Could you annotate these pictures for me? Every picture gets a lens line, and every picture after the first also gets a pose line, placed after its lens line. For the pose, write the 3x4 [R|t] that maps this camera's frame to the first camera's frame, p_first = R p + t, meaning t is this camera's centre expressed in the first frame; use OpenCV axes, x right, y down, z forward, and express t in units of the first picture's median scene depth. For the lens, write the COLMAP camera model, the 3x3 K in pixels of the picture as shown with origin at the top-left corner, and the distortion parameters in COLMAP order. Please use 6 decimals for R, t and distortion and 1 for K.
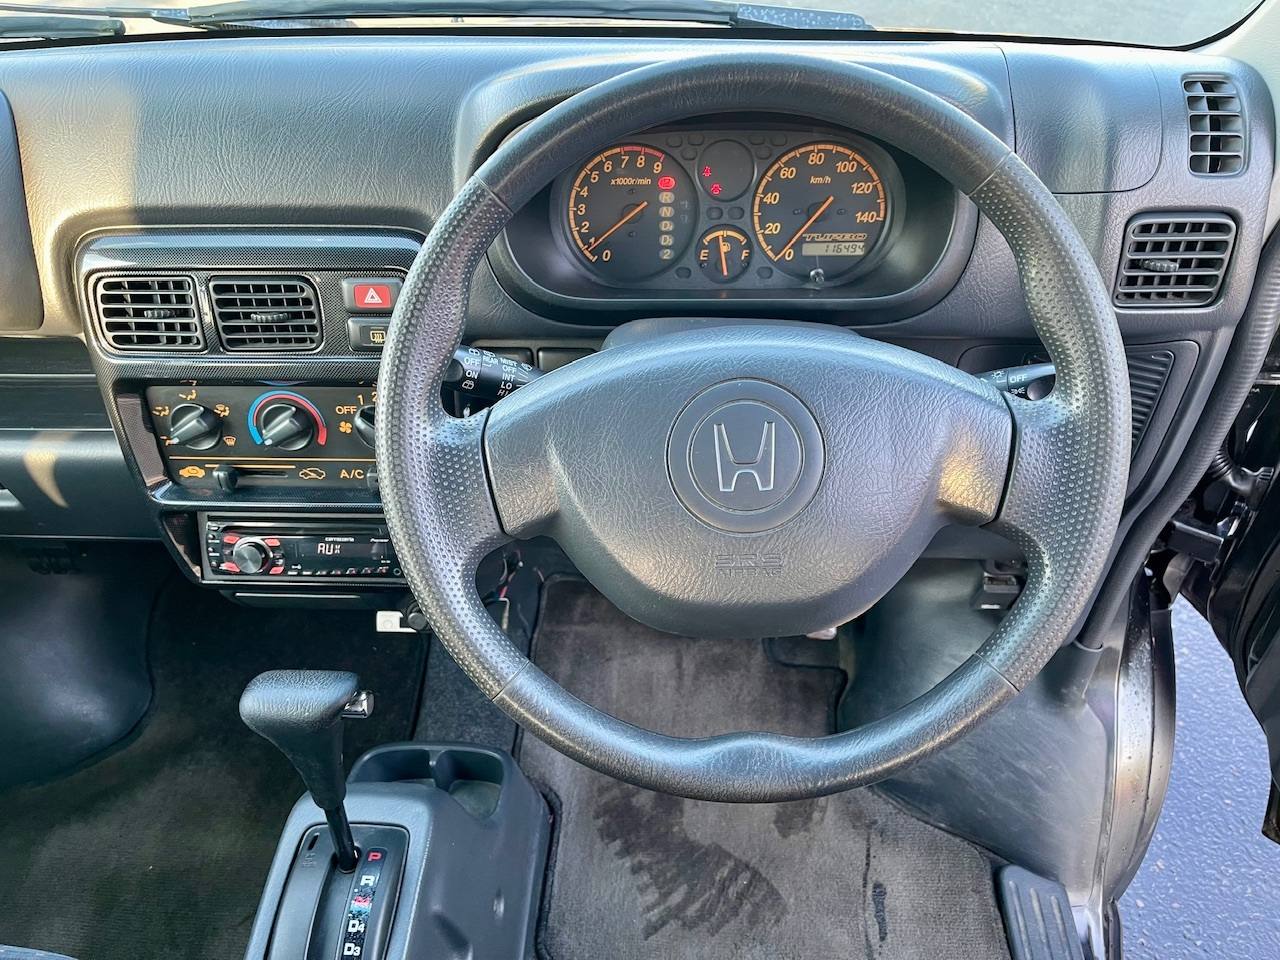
lens RADIAL K [[981.0, 0, 640.0], [0, 981.0, 480.0], [0, 0, 1]] dist [0.021401, -0.009612]
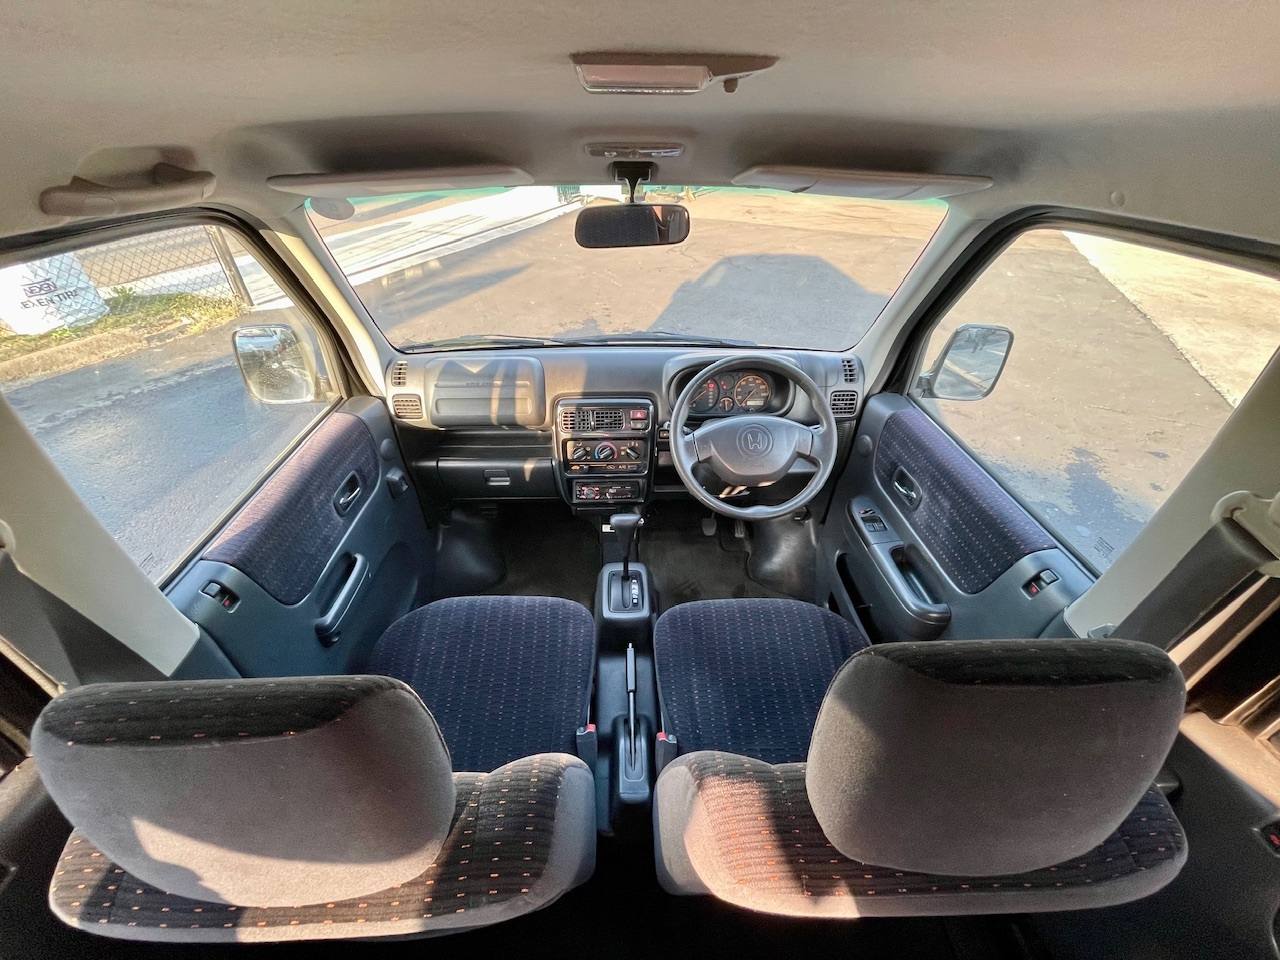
lens RADIAL K [[508.9, 0, 633.9], [0, 508.9, 493.9], [0, 0, 1]] dist [0.009840, -0.007082]
pose [[0.995295, -0.020524, 0.094689, -0.449873], [0.031568, 0.992671, -0.116656, 0.316223], [-0.091600, 0.119097, 0.988648, -0.820222]]
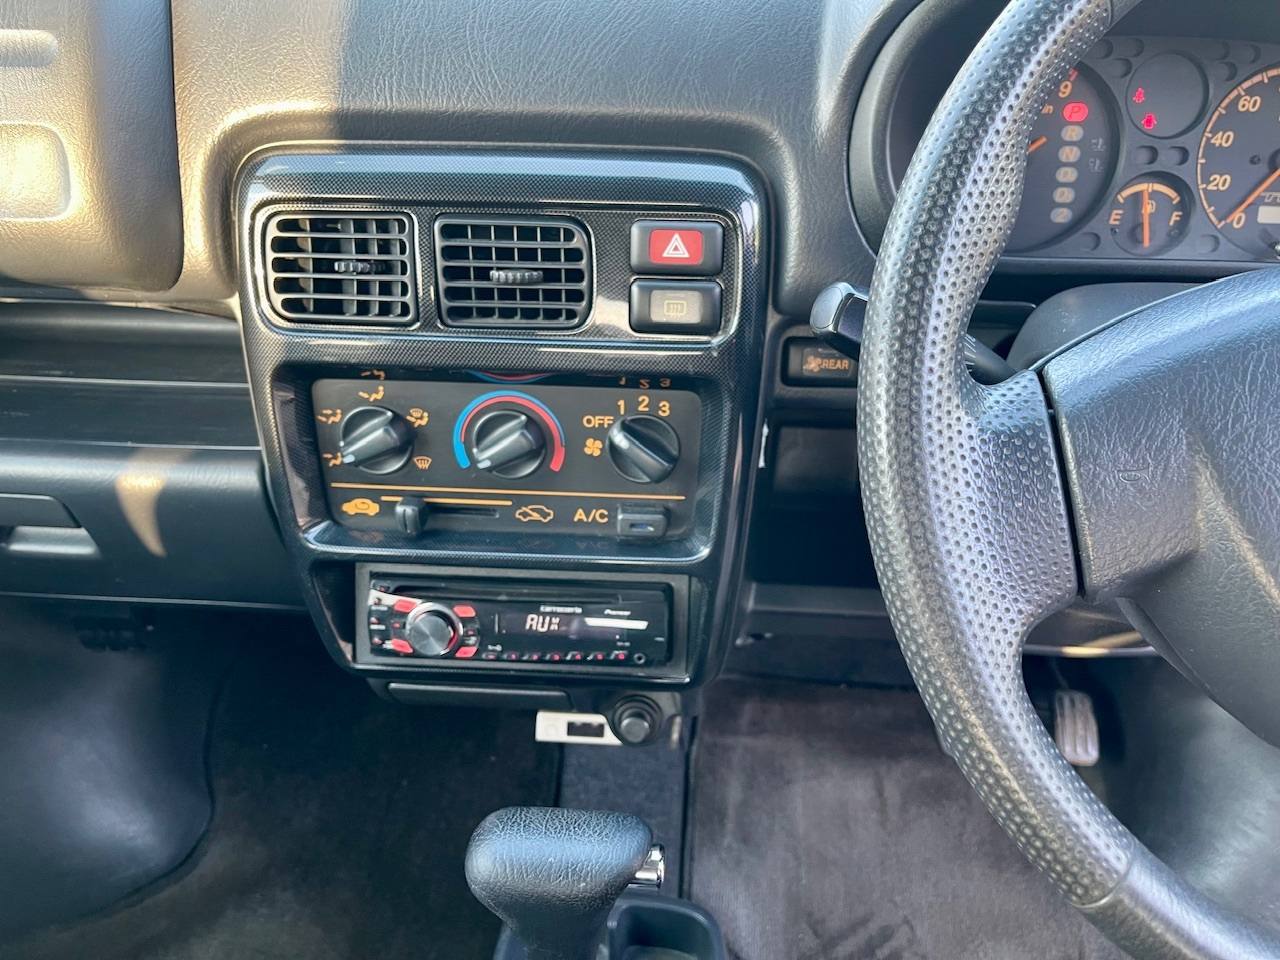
lens RADIAL K [[1000.1, 0, 643.6], [0, 1000.1, 488.7], [0, 0, 1]] dist [0.041671, -0.077092]
pose [[0.999545, 0.029682, 0.005417, -0.274692], [-0.029091, 0.995692, -0.088041, 0.038542], [-0.008007, 0.087844, 0.996102, 0.303798]]
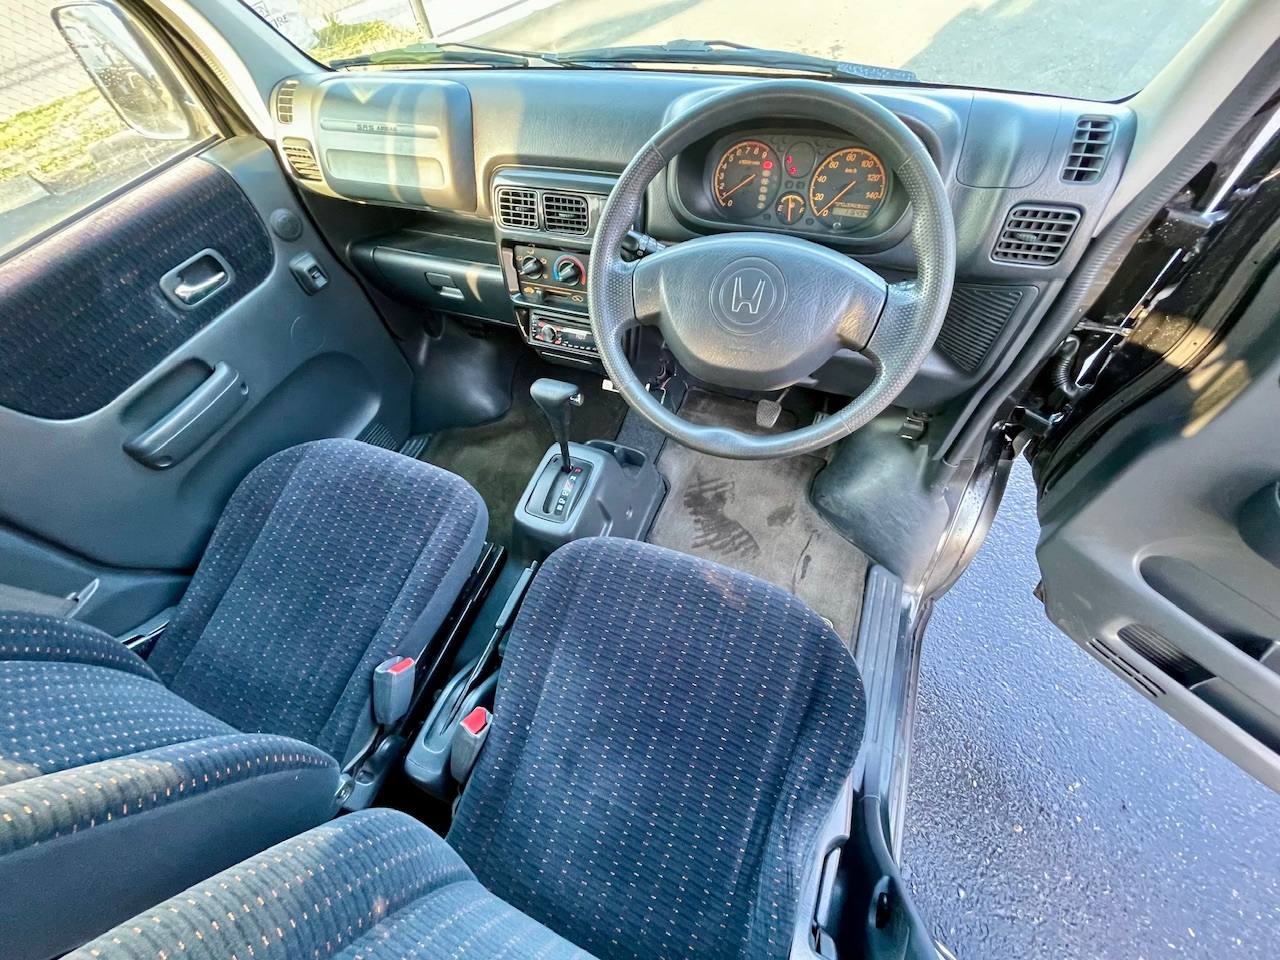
lens RADIAL K [[513.1, 0, 631.6], [0, 513.1, 481.7], [0, 0, 1]] dist [-0.011230, 0.007301]
pose [[0.943952, 0.232638, -0.234168, 0.151650], [-0.174828, 0.954109, 0.243128, 0.090029], [0.279982, -0.188562, 0.941304, -0.127299]]
